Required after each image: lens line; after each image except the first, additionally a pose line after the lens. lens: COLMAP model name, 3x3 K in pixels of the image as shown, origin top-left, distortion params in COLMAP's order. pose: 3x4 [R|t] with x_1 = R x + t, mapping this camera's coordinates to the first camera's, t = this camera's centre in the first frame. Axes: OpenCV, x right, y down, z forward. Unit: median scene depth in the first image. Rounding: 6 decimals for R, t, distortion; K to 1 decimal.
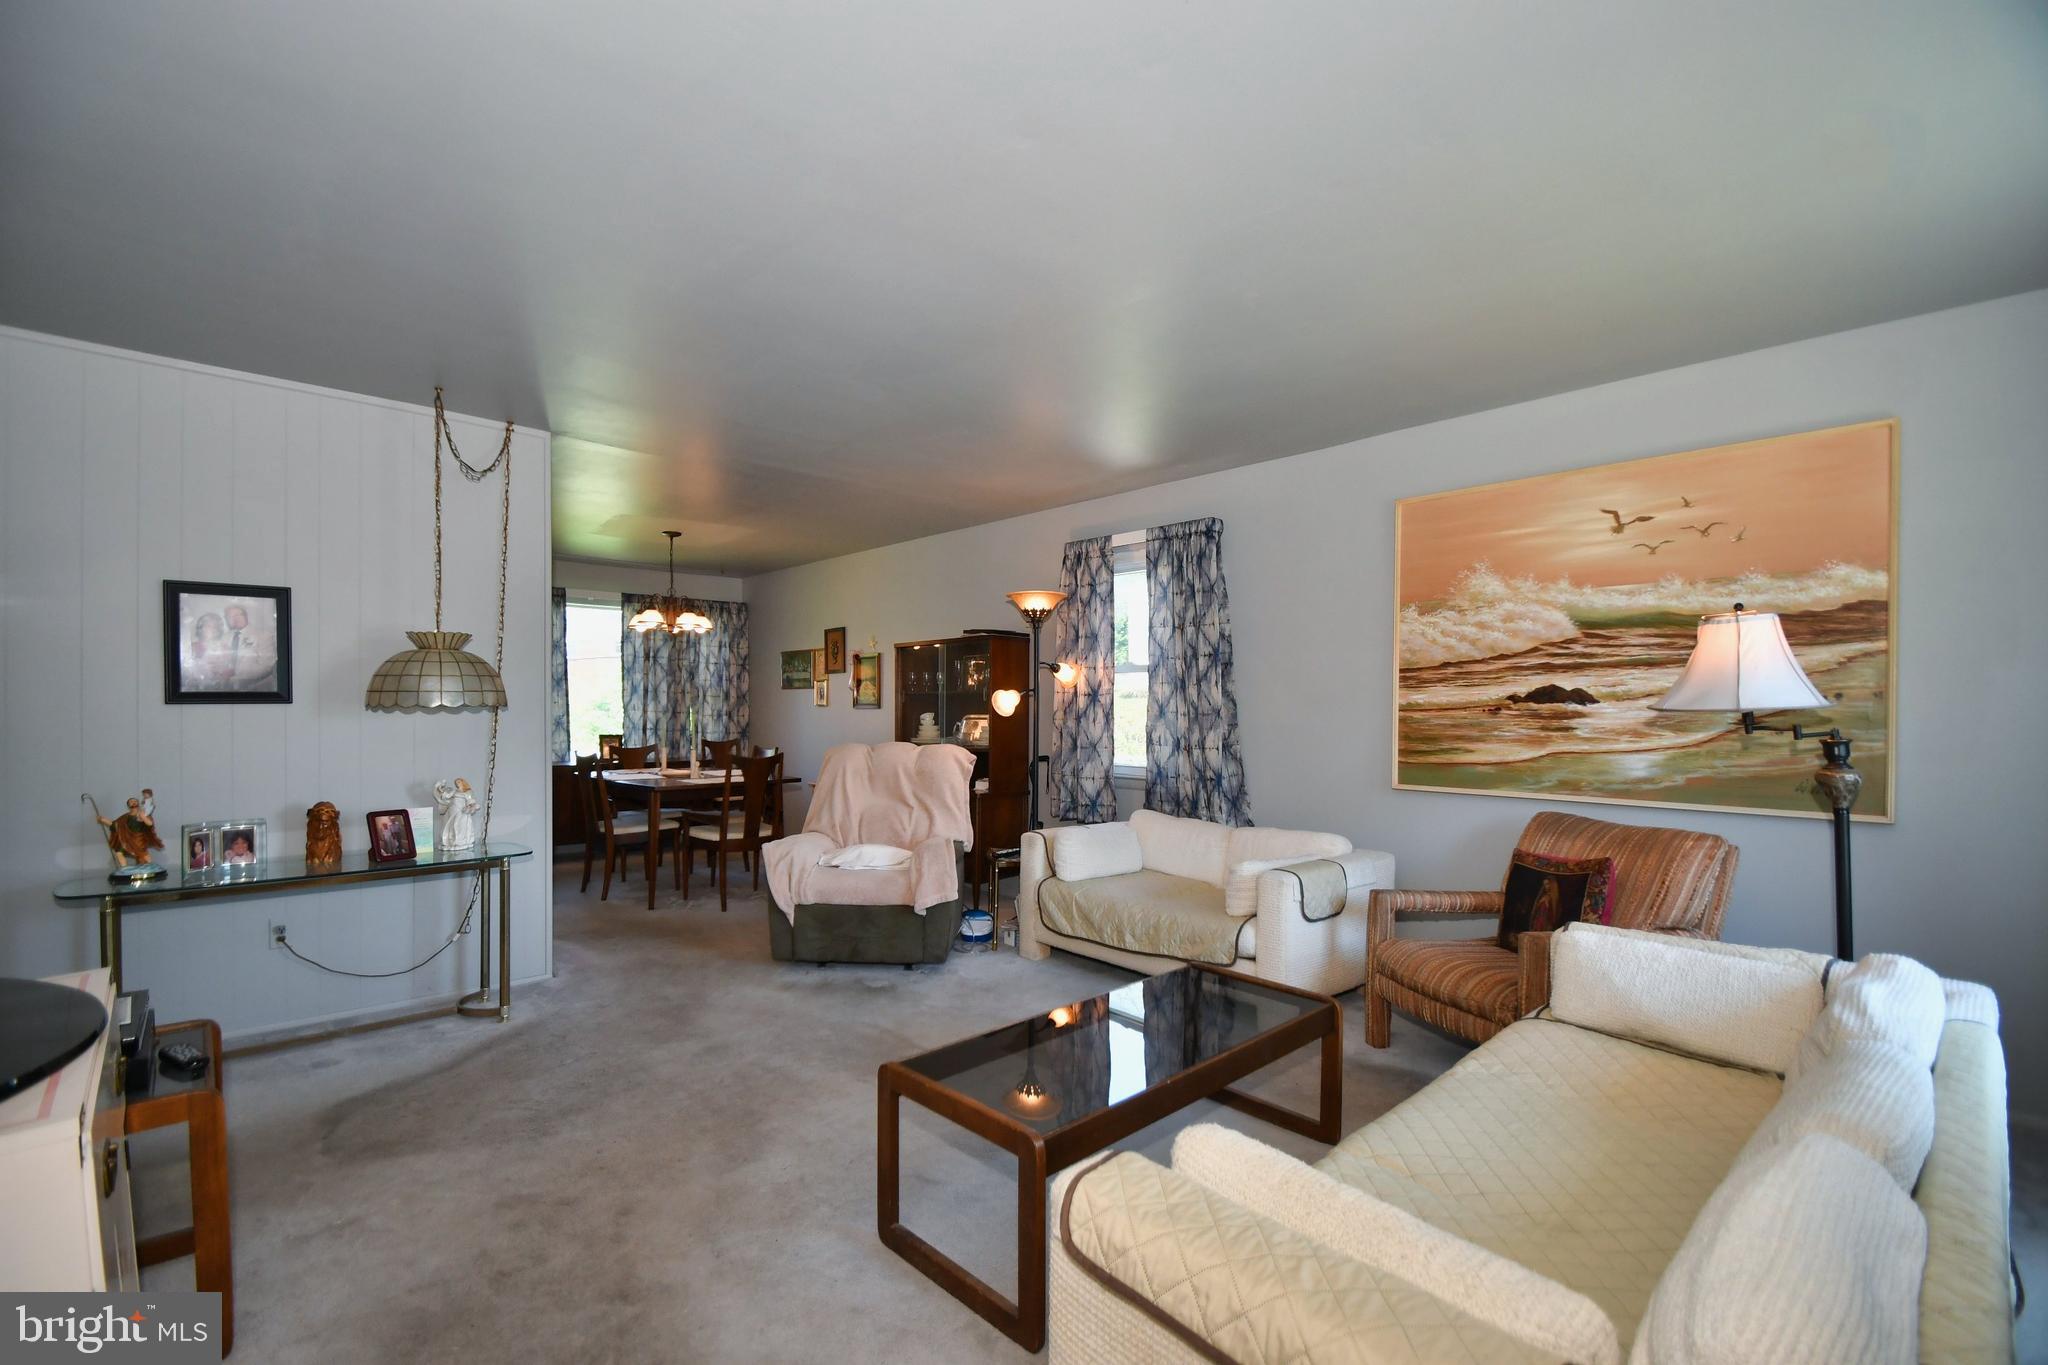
lens RADIAL K [[900.7, 0, 1003.2], [0, 900.7, 713.4], [0, 0, 1]] dist [0.021173, -0.020492]
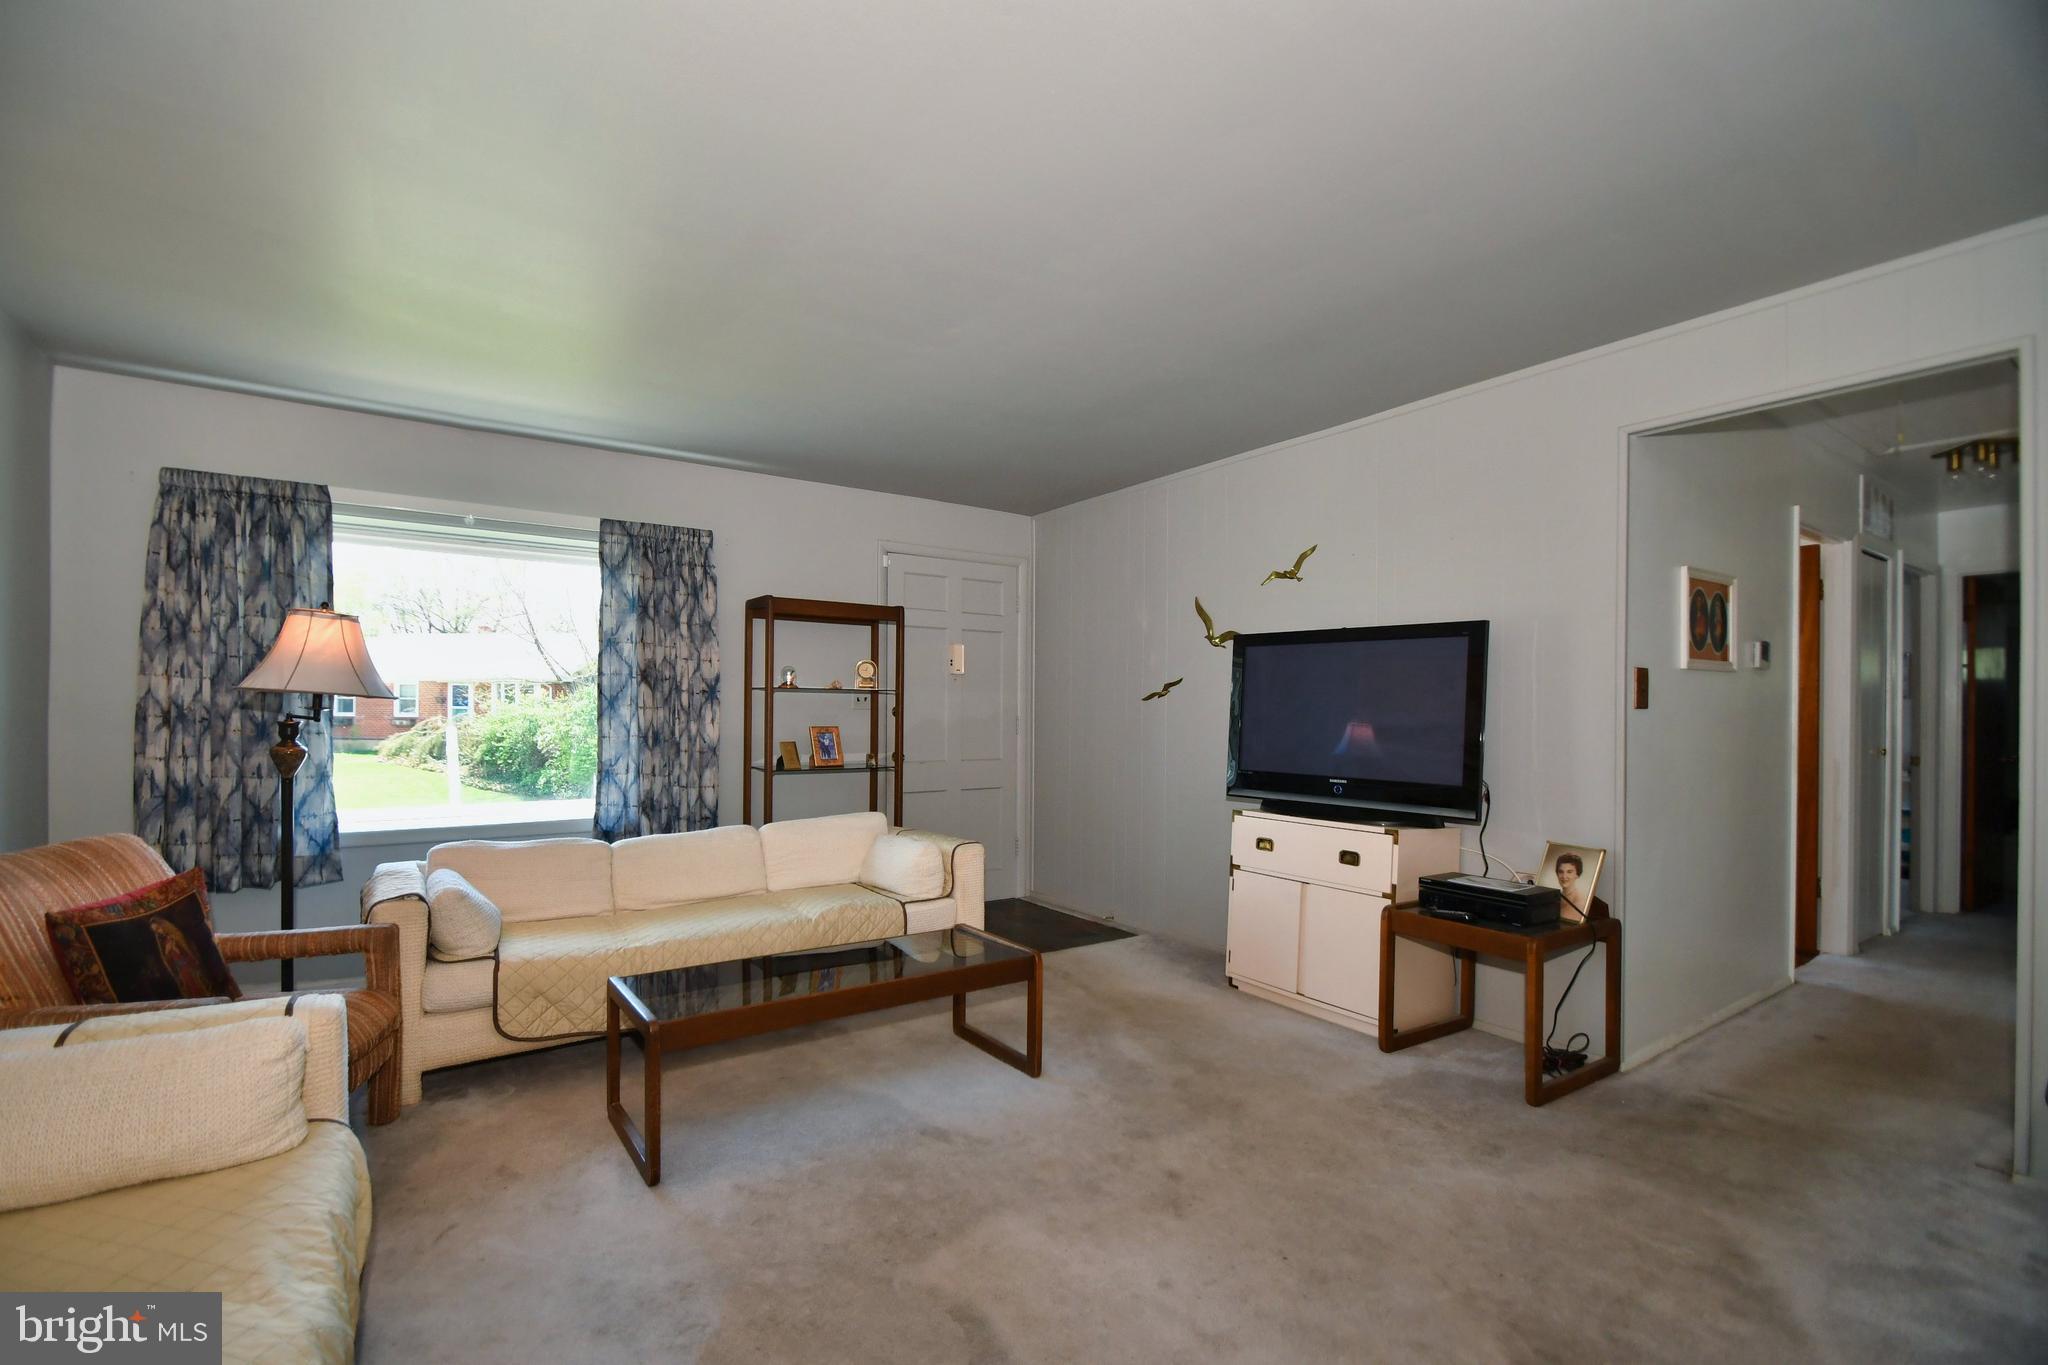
lens RADIAL K [[900.7, 0, 1003.2], [0, 900.7, 713.4], [0, 0, 1]] dist [0.021173, -0.020492]
pose [[-0.988708, -0.008133, 0.149634, -0.126612], [-0.006923, 0.999939, 0.008605, 0.001025], [-0.149695, 0.007472, -0.988704, 1.076860]]
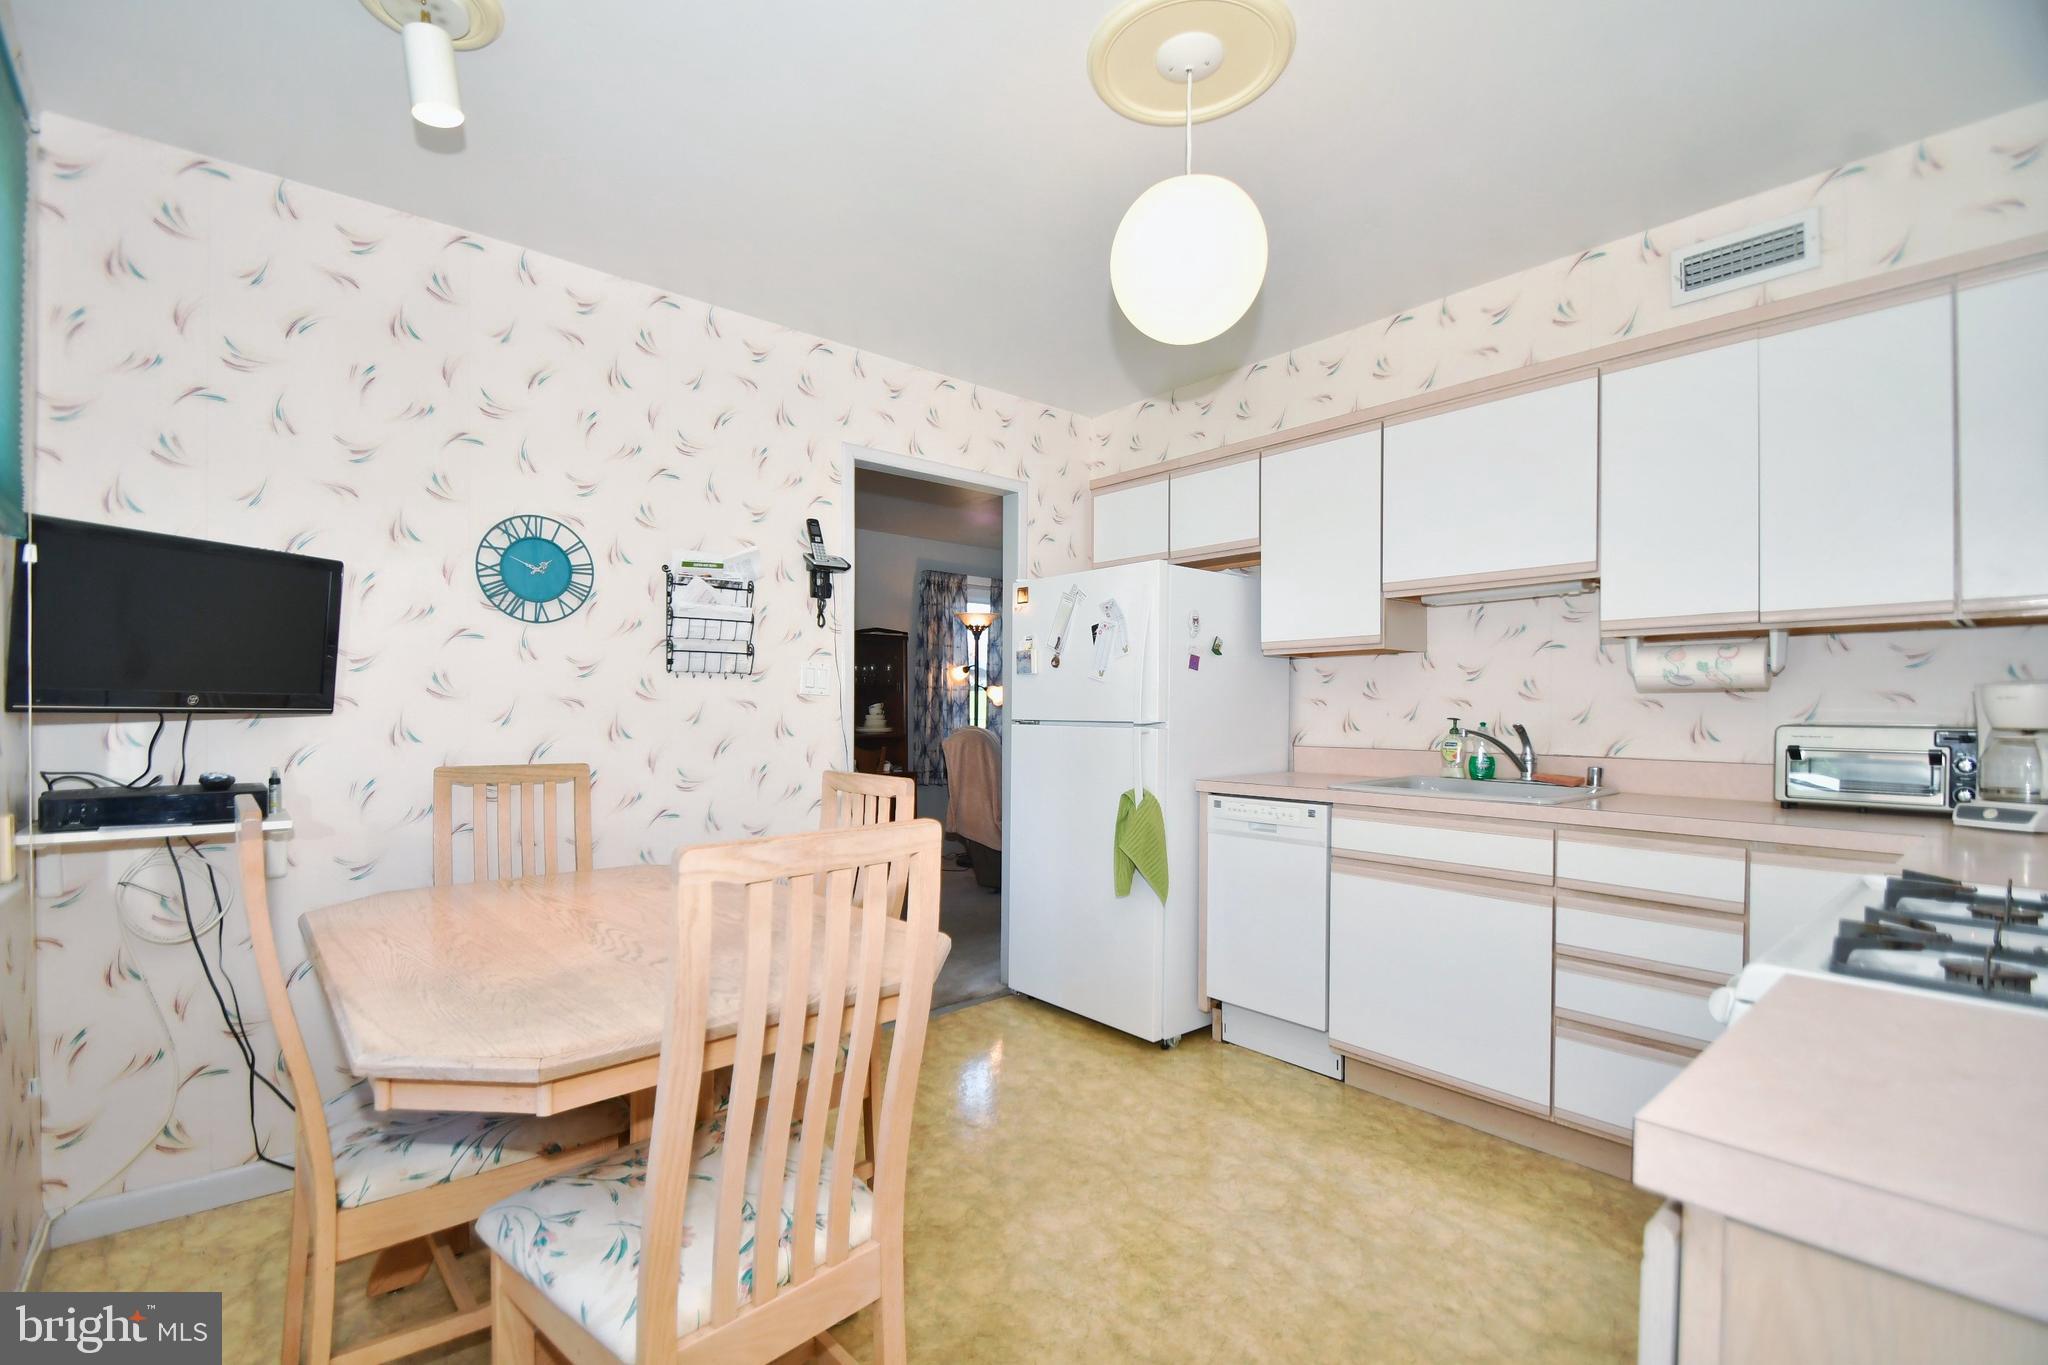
lens RADIAL K [[900.7, 0, 1003.2], [0, 900.7, 713.4], [0, 0, 1]] dist [0.021173, -0.020492]
pose [[0.046179, -0.005447, 0.998918, -1.386928], [0.001492, 0.999984, 0.005384, 0.008301], [-0.998932, 0.001241, 0.046186, 0.970143]]
